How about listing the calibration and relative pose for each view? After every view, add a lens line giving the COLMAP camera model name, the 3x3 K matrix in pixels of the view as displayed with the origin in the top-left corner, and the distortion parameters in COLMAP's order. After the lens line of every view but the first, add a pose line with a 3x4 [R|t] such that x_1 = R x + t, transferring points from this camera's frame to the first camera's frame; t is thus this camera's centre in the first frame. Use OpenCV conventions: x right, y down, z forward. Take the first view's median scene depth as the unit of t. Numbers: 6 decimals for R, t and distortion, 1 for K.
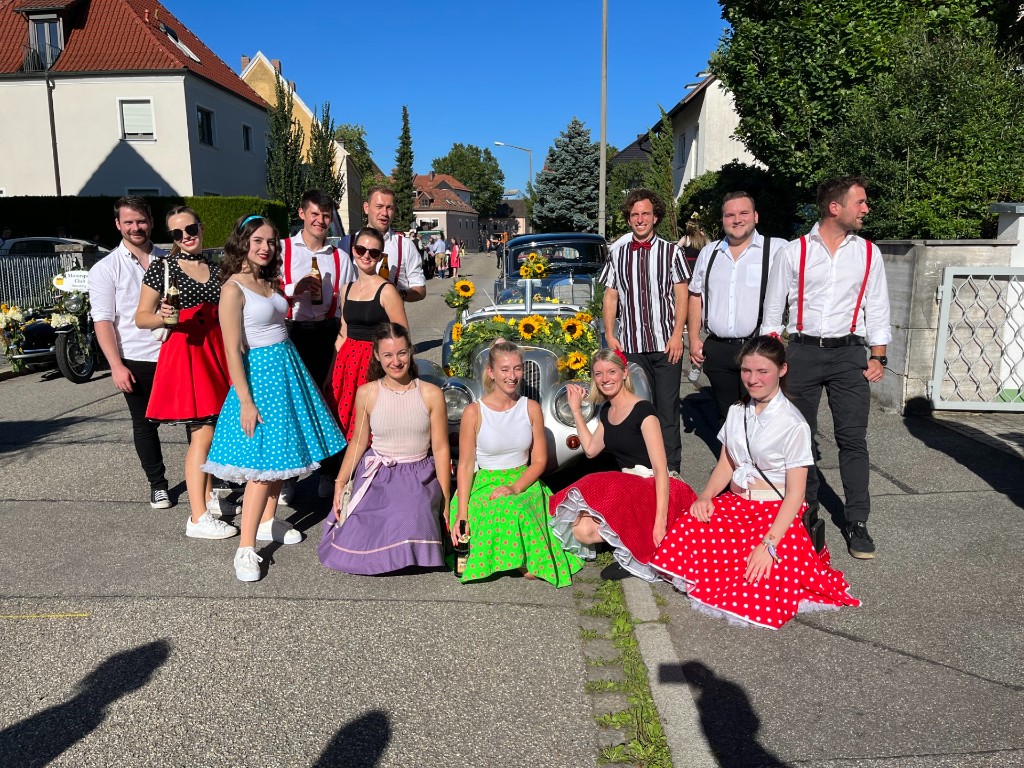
lens RADIAL K [[780.4, 0, 490.9], [0, 780.4, 381.9], [0, 0, 1]] dist [0.072575, -0.099446]
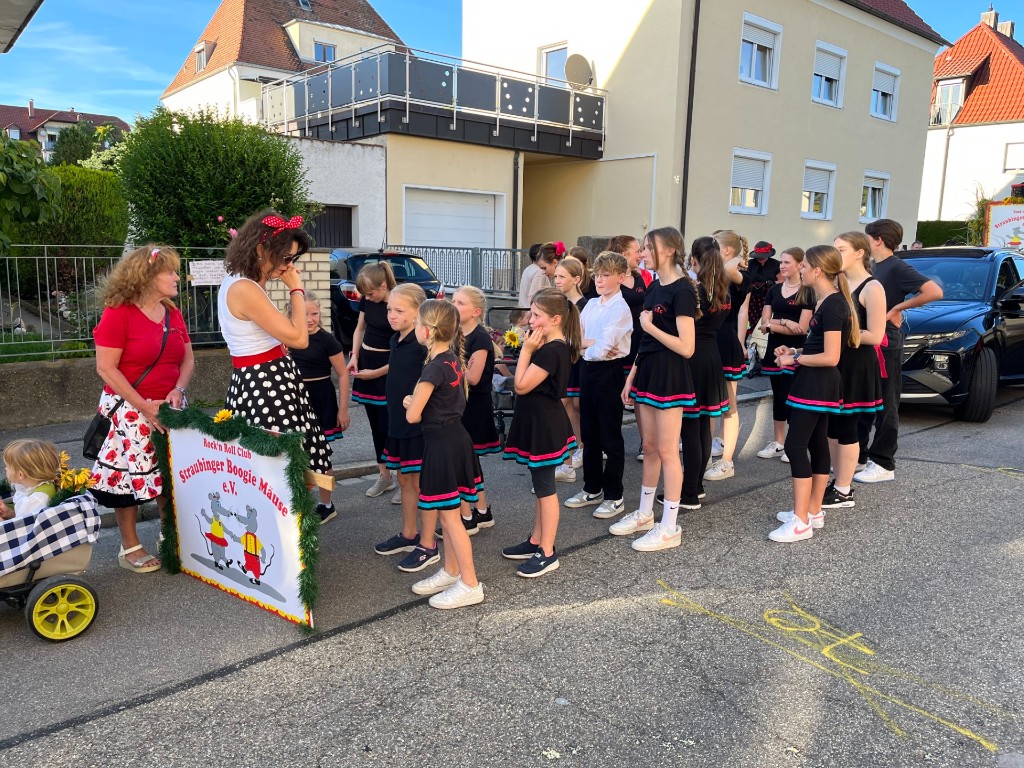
lens RADIAL K [[780.4, 0, 514.8], [0, 780.4, 380.3], [0, 0, 1]] dist [0.072575, -0.099446]
pose [[0.696178, 0.138160, -0.704448, -0.064969], [-0.149514, 0.987691, 0.045952, 0.057732], [0.702126, 0.073334, 0.708266, -0.317009]]
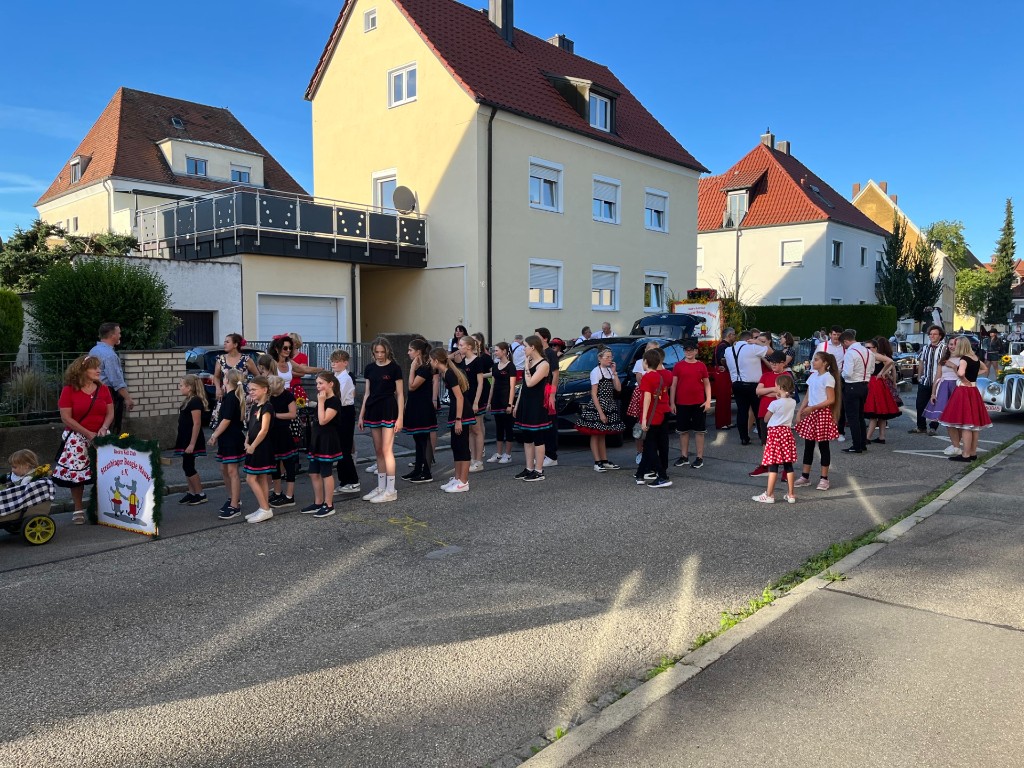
lens RADIAL K [[780.4, 0, 506.1], [0, 780.4, 380.3], [0, 0, 1]] dist [0.072575, -0.099446]
pose [[0.785163, 0.037417, -0.618158, 0.044934], [-0.106962, 0.991365, -0.075853, 0.062390], [0.609982, 0.125676, 0.782385, -0.372863]]
